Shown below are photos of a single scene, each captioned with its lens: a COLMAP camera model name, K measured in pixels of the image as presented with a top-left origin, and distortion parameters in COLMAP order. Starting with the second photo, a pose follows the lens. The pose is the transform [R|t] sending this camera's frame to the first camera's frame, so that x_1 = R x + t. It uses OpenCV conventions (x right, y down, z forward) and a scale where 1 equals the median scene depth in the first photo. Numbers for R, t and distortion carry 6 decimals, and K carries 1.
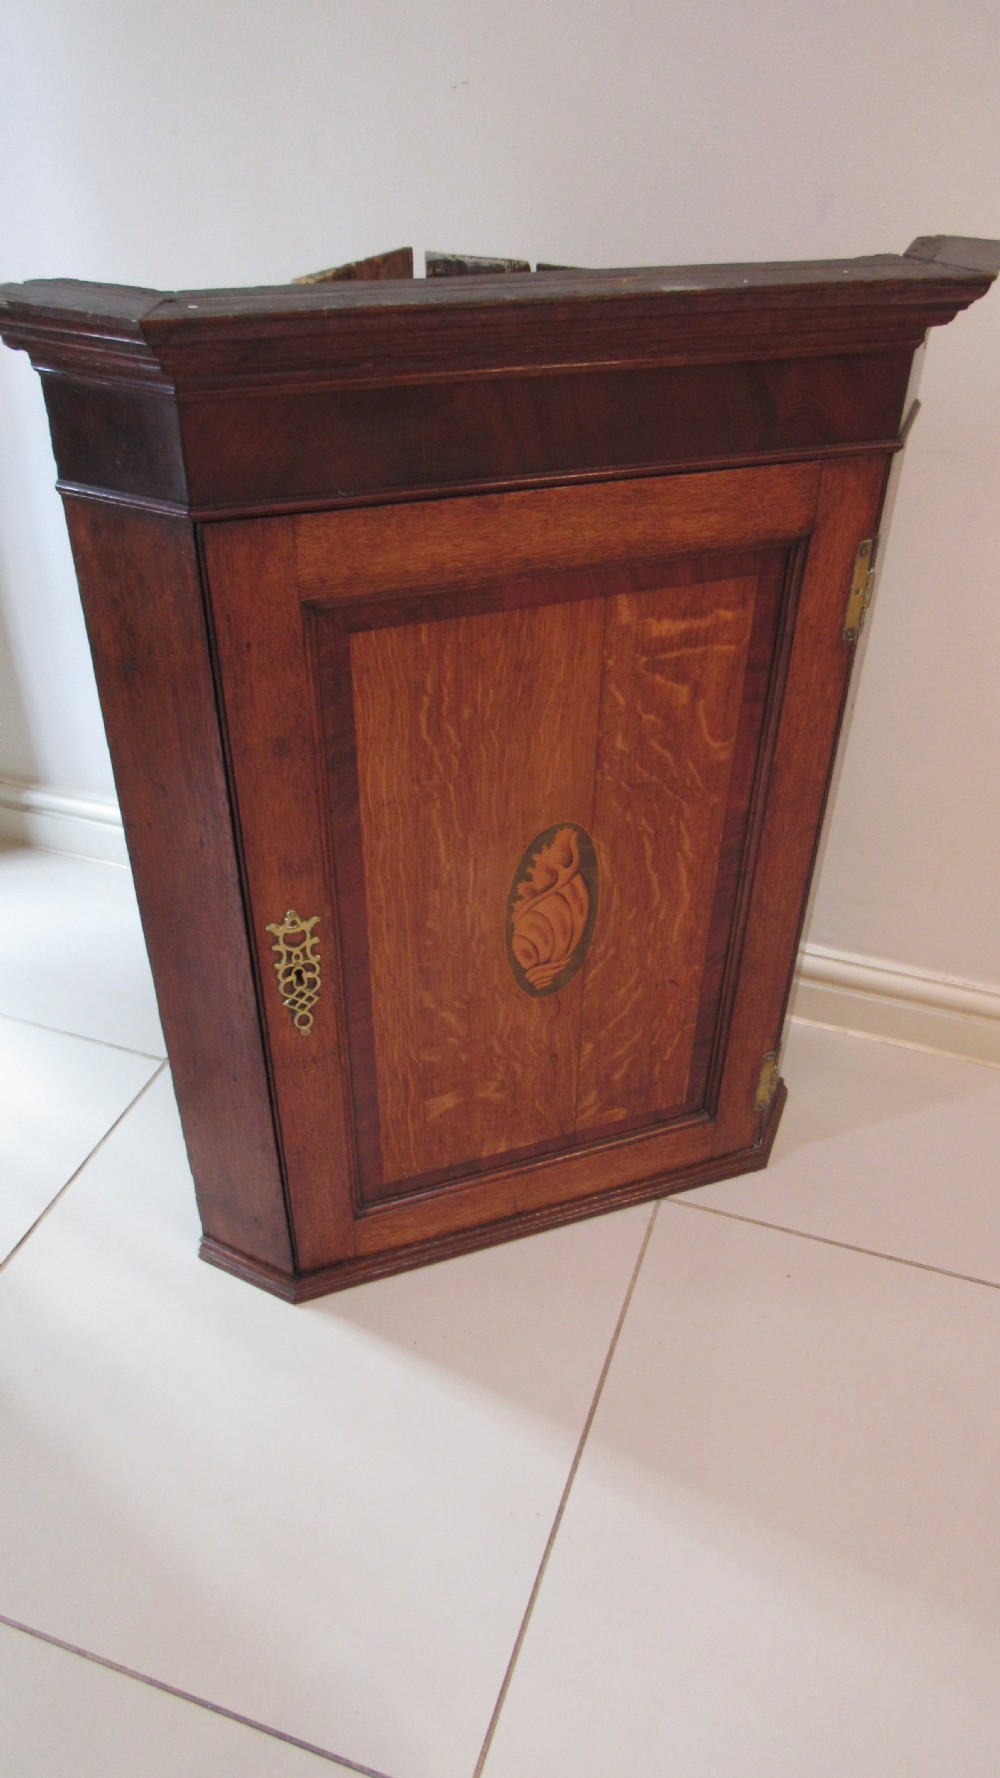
lens RADIAL K [[1280.4, 0, 500.0], [0, 1280.4, 889.0], [0, 0, 1]] dist [-0.020051, 0.002494]
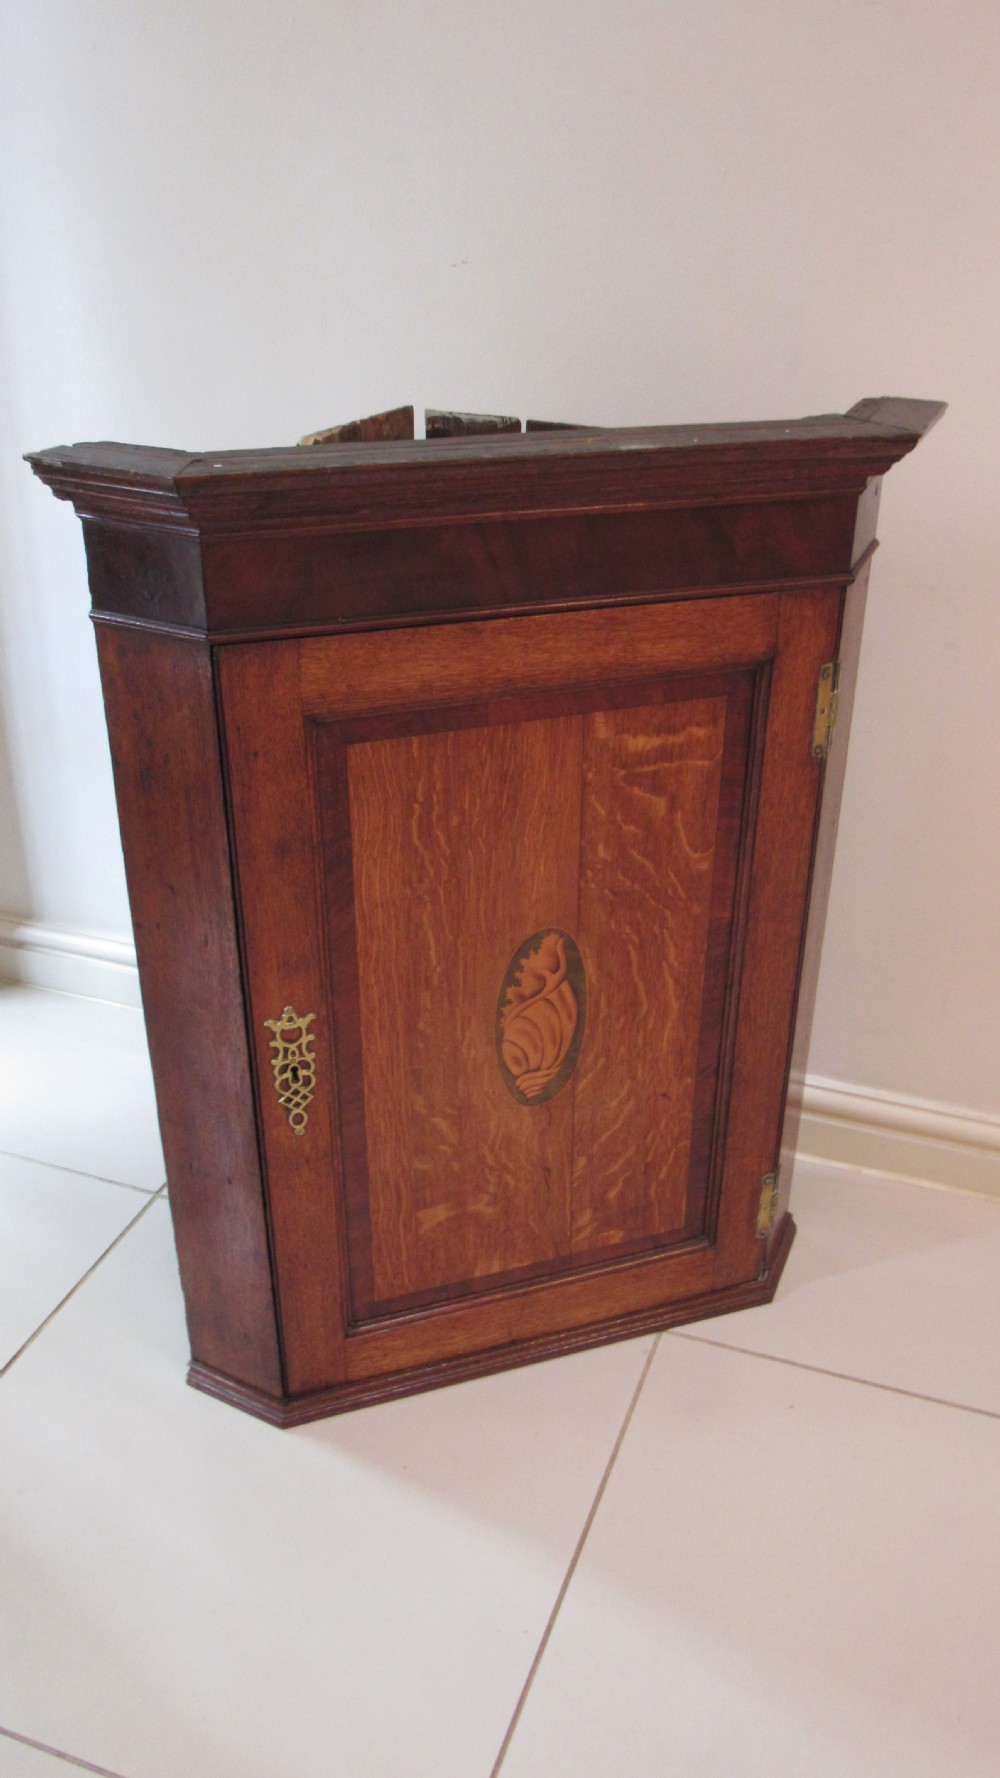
lens RADIAL K [[1483.9, 0, 500.0], [0, 1483.9, 889.0], [0, 0, 1]] dist [-0.028623, 0.004373]
pose [[0.999765, 0.001533, -0.021618, 0.035535], [-0.004419, 0.990957, -0.134107, 0.079885], [0.021217, 0.134171, 0.990731, -0.208907]]
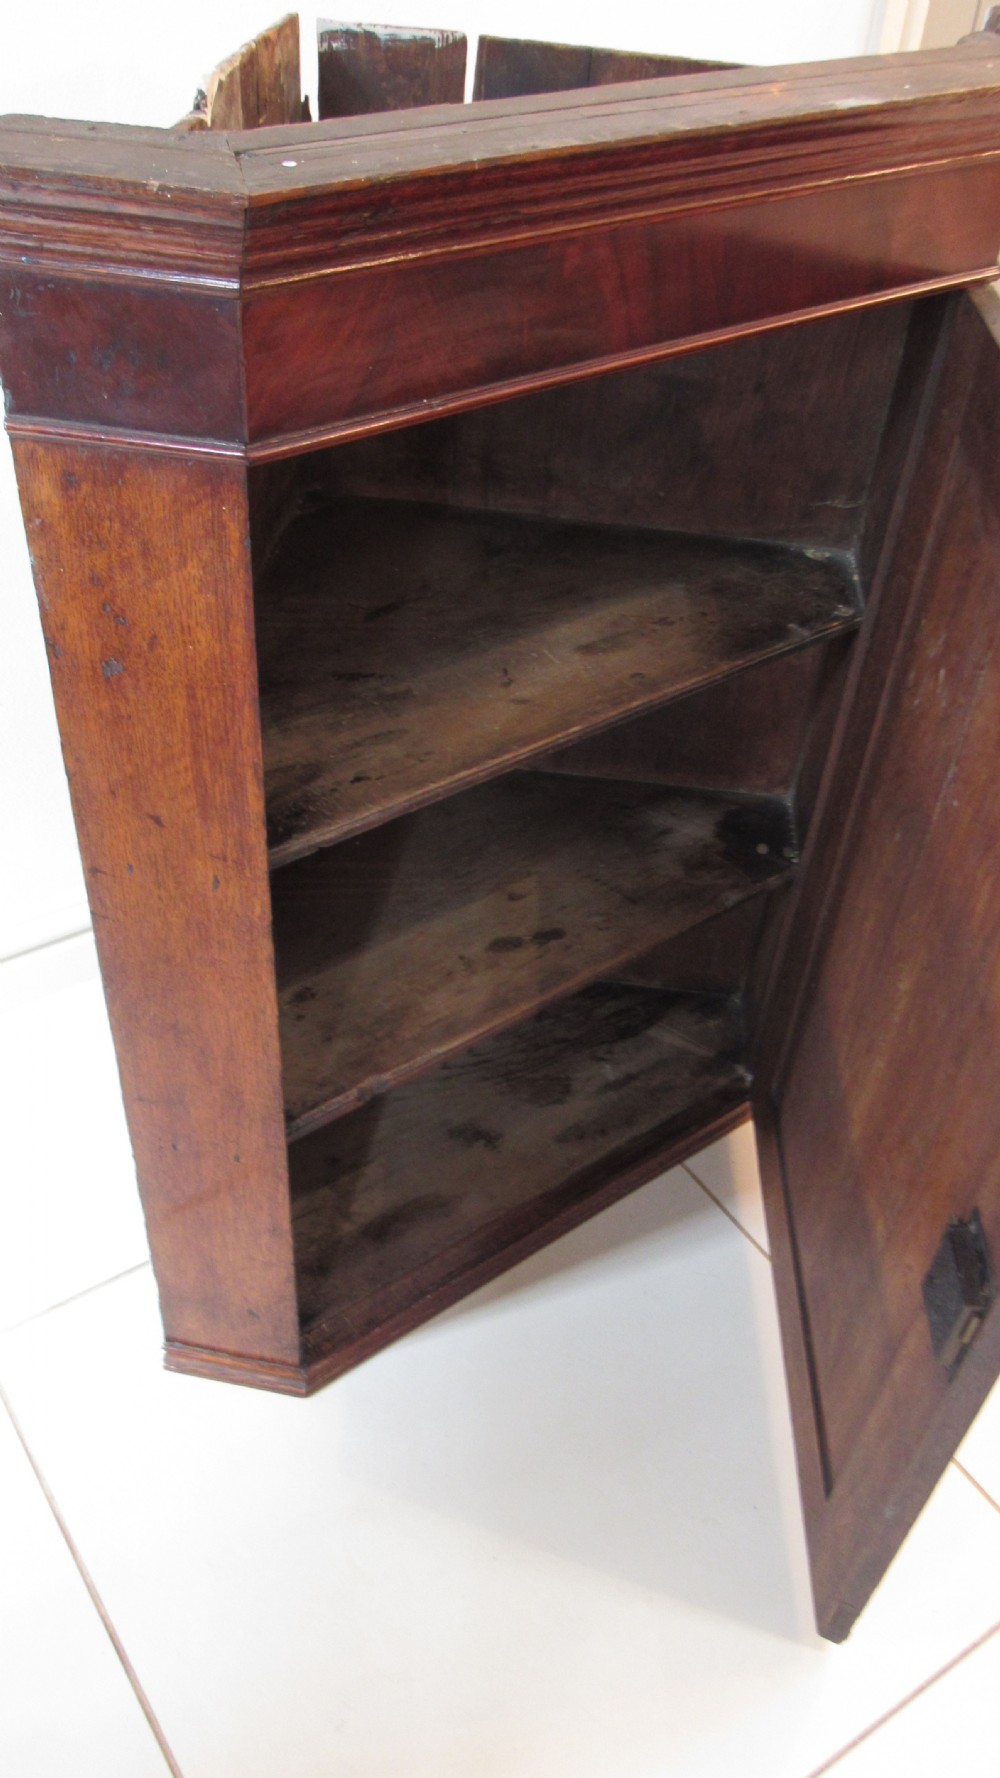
lens RADIAL K [[1483.9, 0, 500.0], [0, 1483.9, 889.0], [0, 0, 1]] dist [-0.028623, 0.004373]
pose [[0.953968, -0.165134, 0.250350, -0.269755], [0.135652, 0.982074, 0.130880, -0.113273], [-0.267475, -0.090895, 0.959268, 0.125430]]
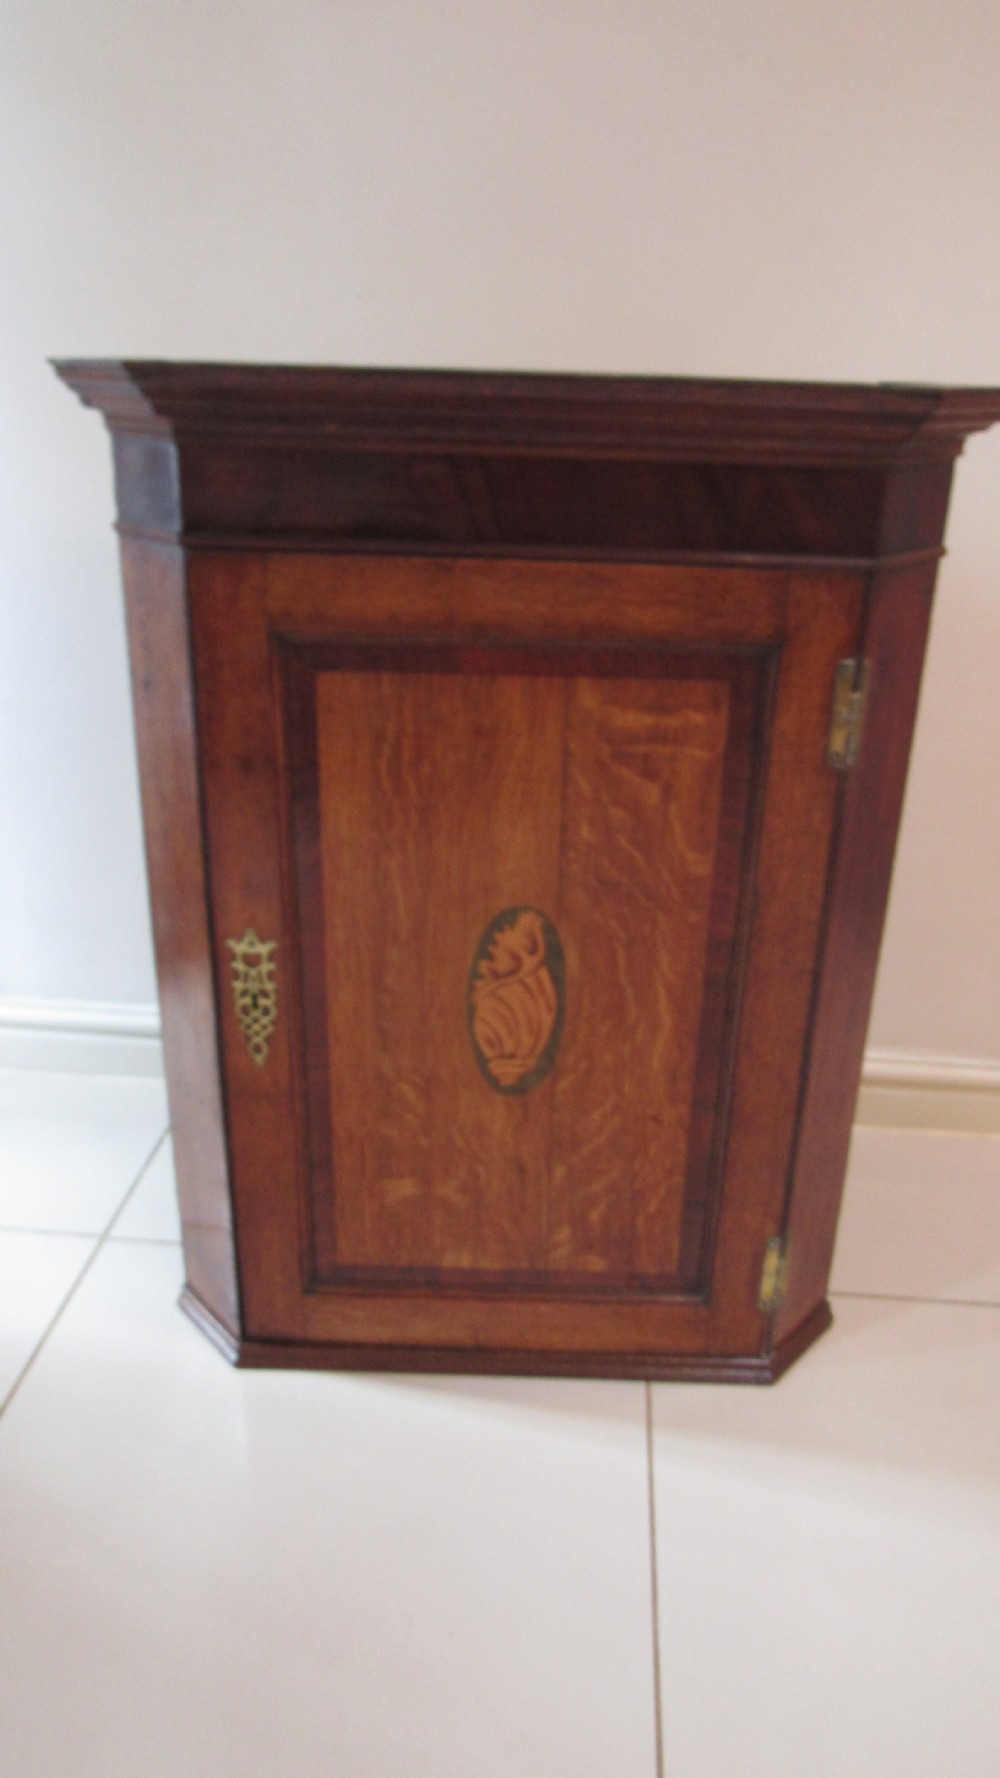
lens RADIAL K [[1280.4, 0, 500.0], [0, 1280.4, 889.0], [0, 0, 1]] dist [-0.020051, 0.002494]
pose [[0.931390, 0.149034, -0.332116, 0.369876], [-0.223874, 0.953924, -0.199773, 0.145523], [0.287041, 0.260419, 0.921840, 0.052892]]
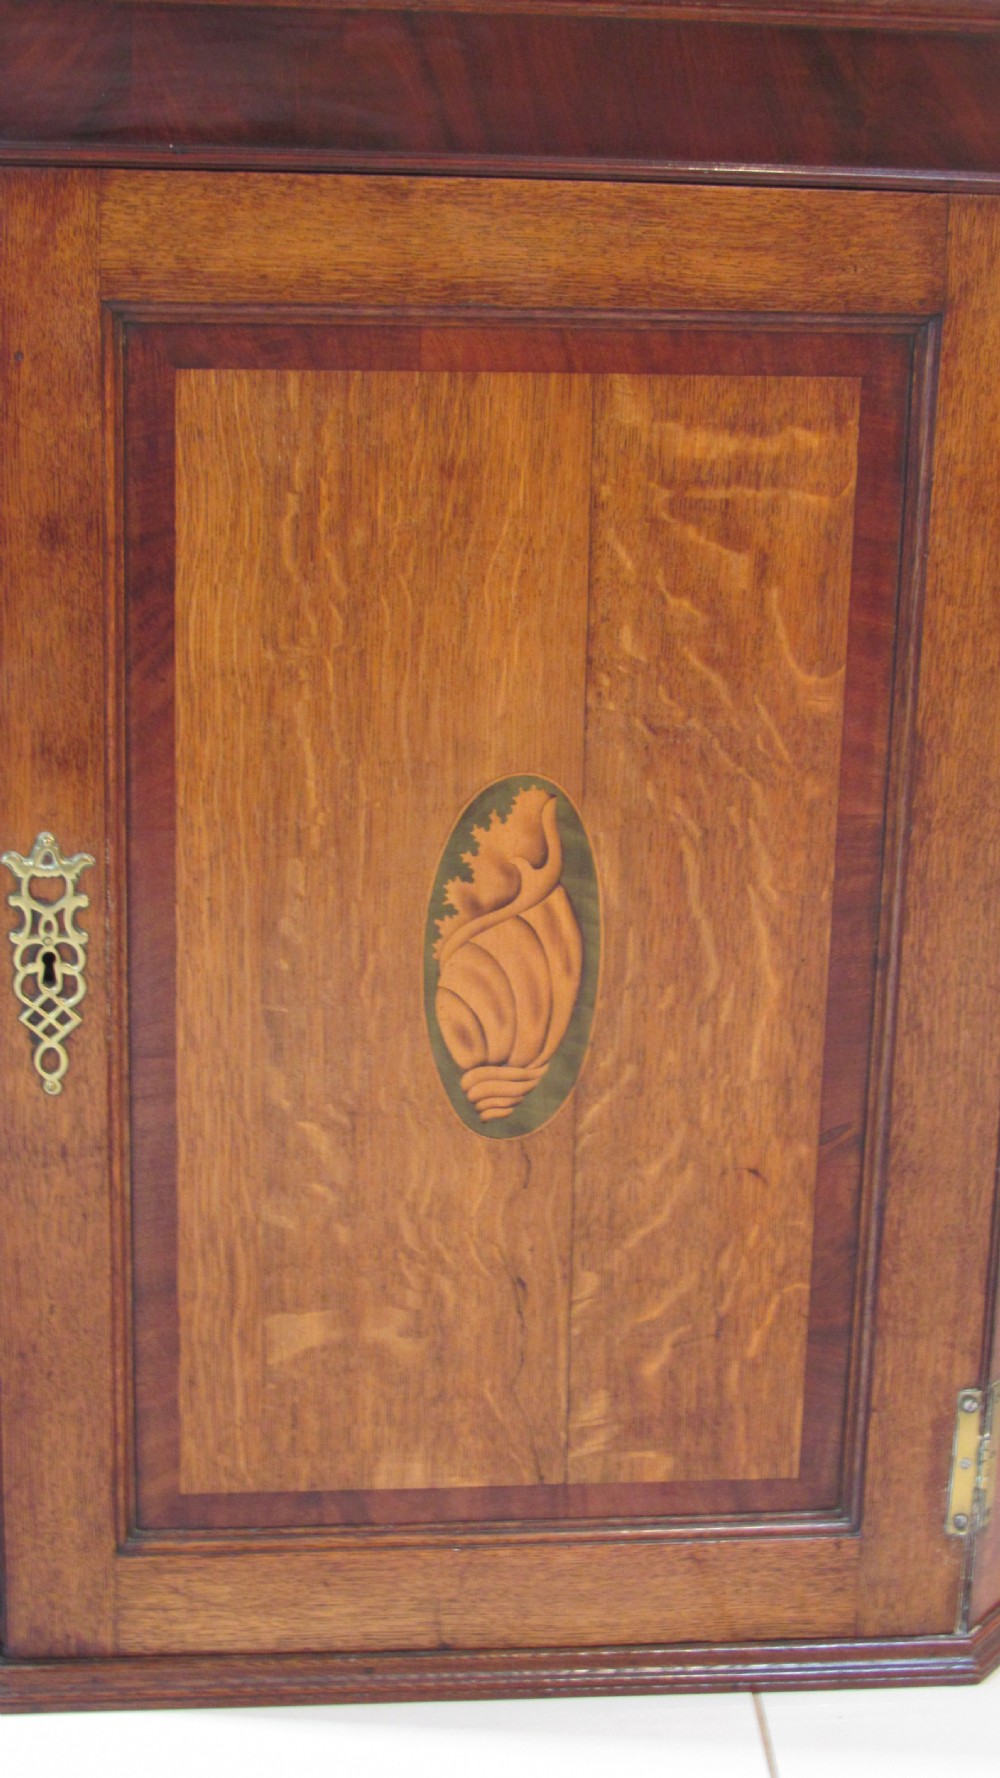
lens RADIAL K [[3083.3, 0, 500.0], [0, 3083.3, 889.0], [0, 0, 1]] dist [-0.132207, -0.013495]
pose [[0.969224, 0.080362, -0.232694, 0.374210], [-0.157011, 0.929809, -0.332871, 0.474569], [0.189611, 0.359162, 0.913811, -0.280039]]
